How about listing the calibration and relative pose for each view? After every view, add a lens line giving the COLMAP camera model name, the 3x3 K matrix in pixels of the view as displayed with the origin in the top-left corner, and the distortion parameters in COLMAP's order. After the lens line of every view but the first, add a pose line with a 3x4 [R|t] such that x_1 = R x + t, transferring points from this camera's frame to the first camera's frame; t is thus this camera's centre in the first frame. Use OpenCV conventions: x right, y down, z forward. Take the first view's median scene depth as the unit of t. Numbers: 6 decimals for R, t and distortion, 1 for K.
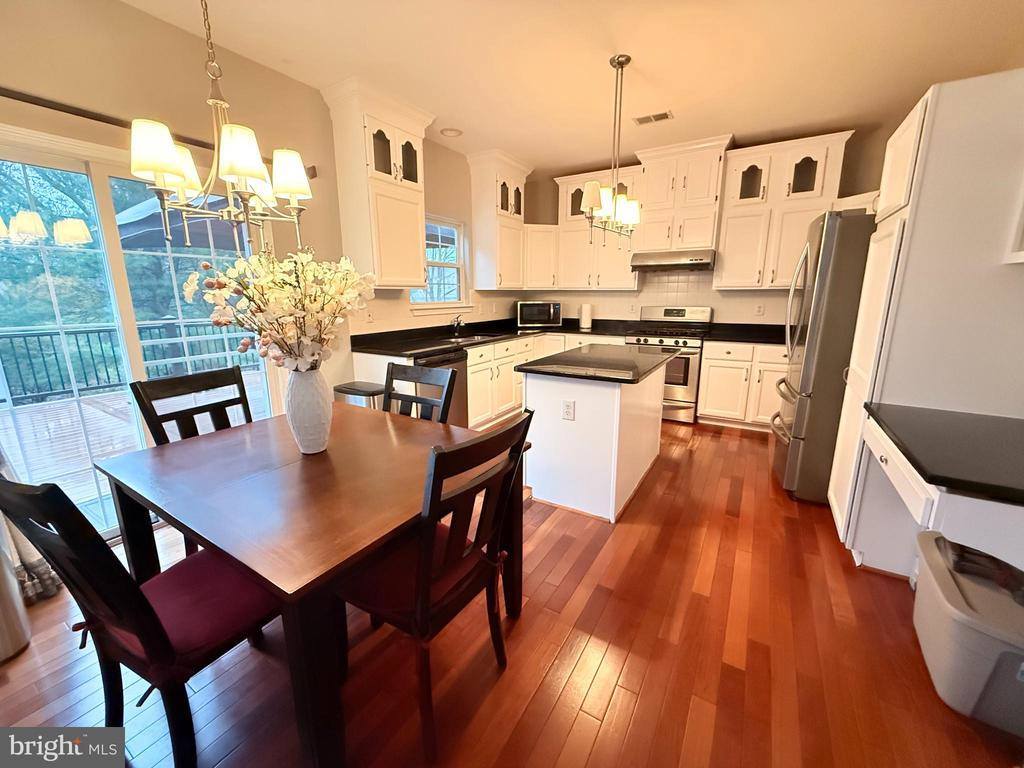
lens RADIAL K [[408.5, 0, 506.5], [0, 408.5, 379.5], [0, 0, 1]] dist [-0.001242, -0.000678]
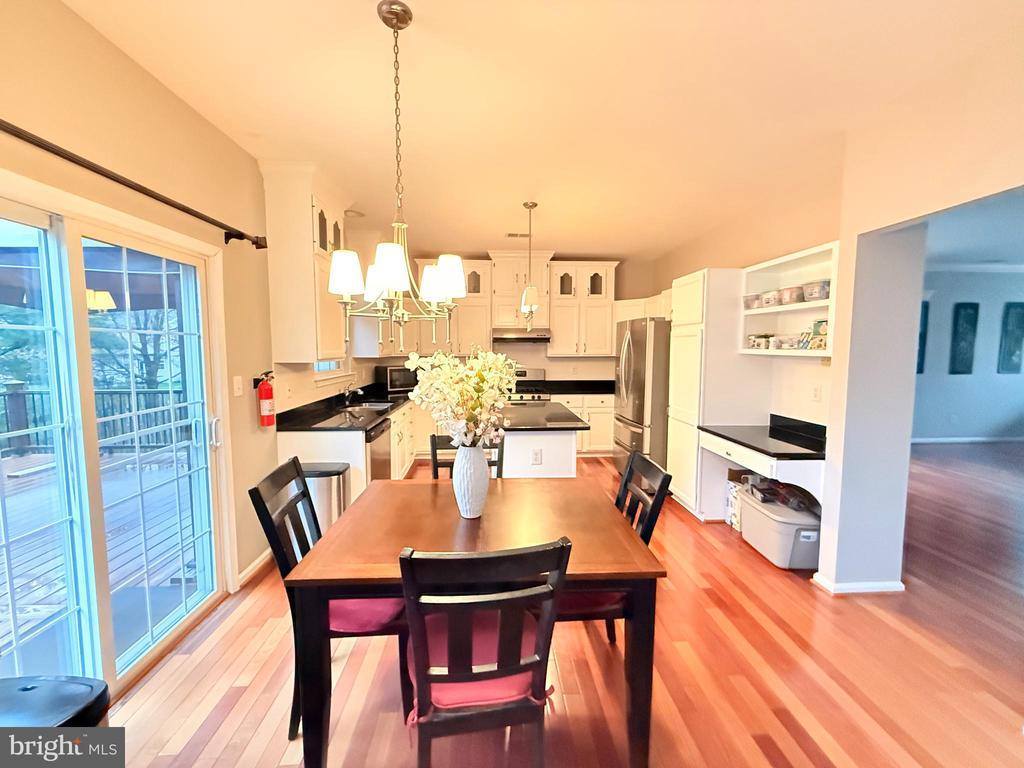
lens RADIAL K [[408.5, 0, 506.5], [0, 408.5, 379.5], [0, 0, 1]] dist [-0.001242, -0.000678]
pose [[0.825222, -0.038622, 0.563487, -0.399202], [0.112592, 0.988885, -0.097110, -0.032014], [-0.553473, 0.143582, 0.820398, -0.021750]]
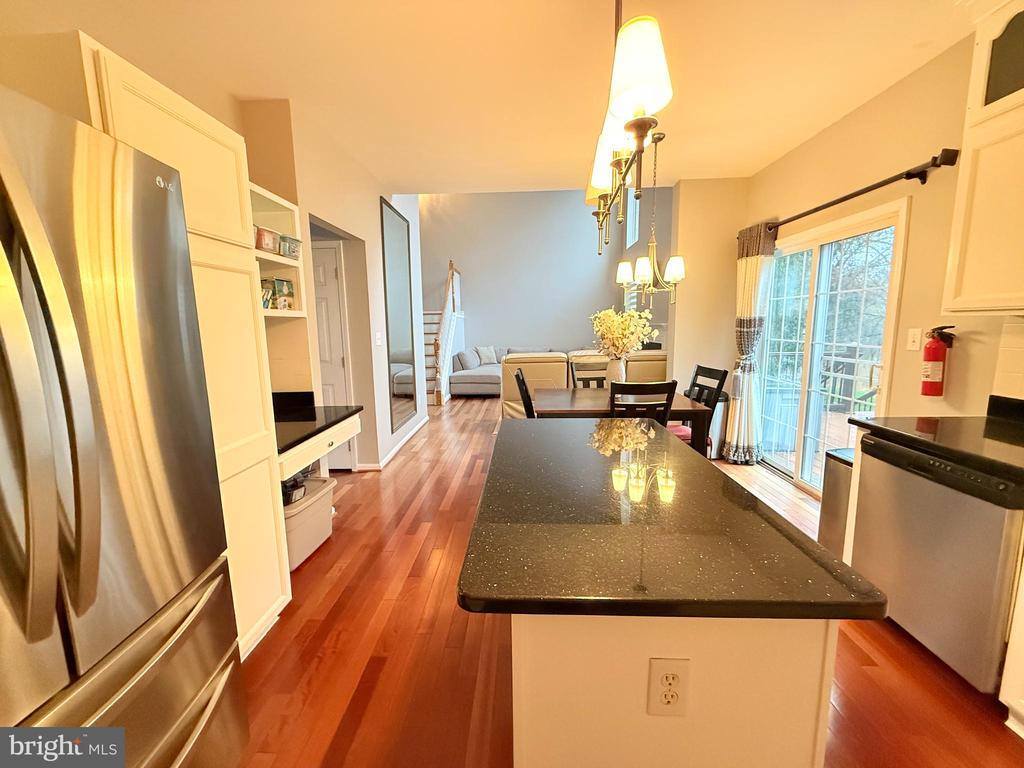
lens RADIAL K [[408.5, 0, 506.5], [0, 408.5, 379.5], [0, 0, 1]] dist [-0.001242, -0.000678]
pose [[-0.872082, 0.086558, -0.481643, 0.430961], [-0.081373, 0.944880, 0.317145, -0.218823], [0.482546, 0.315769, -0.816970, 0.972022]]
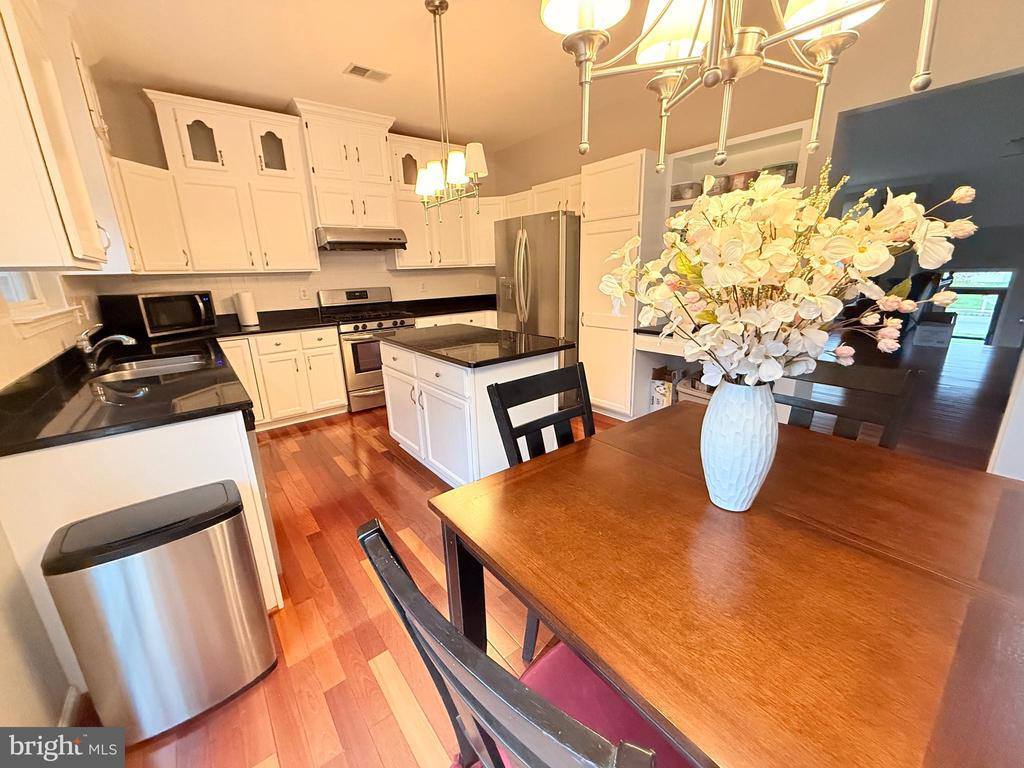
lens RADIAL K [[408.5, 0, 506.5], [0, 408.5, 379.5], [0, 0, 1]] dist [-0.001242, -0.000678]
pose [[0.345759, -0.249640, 0.904506, -0.438613], [0.223818, 0.958077, 0.178868, -0.081921], [-0.911239, 0.140599, 0.387138, 0.417878]]
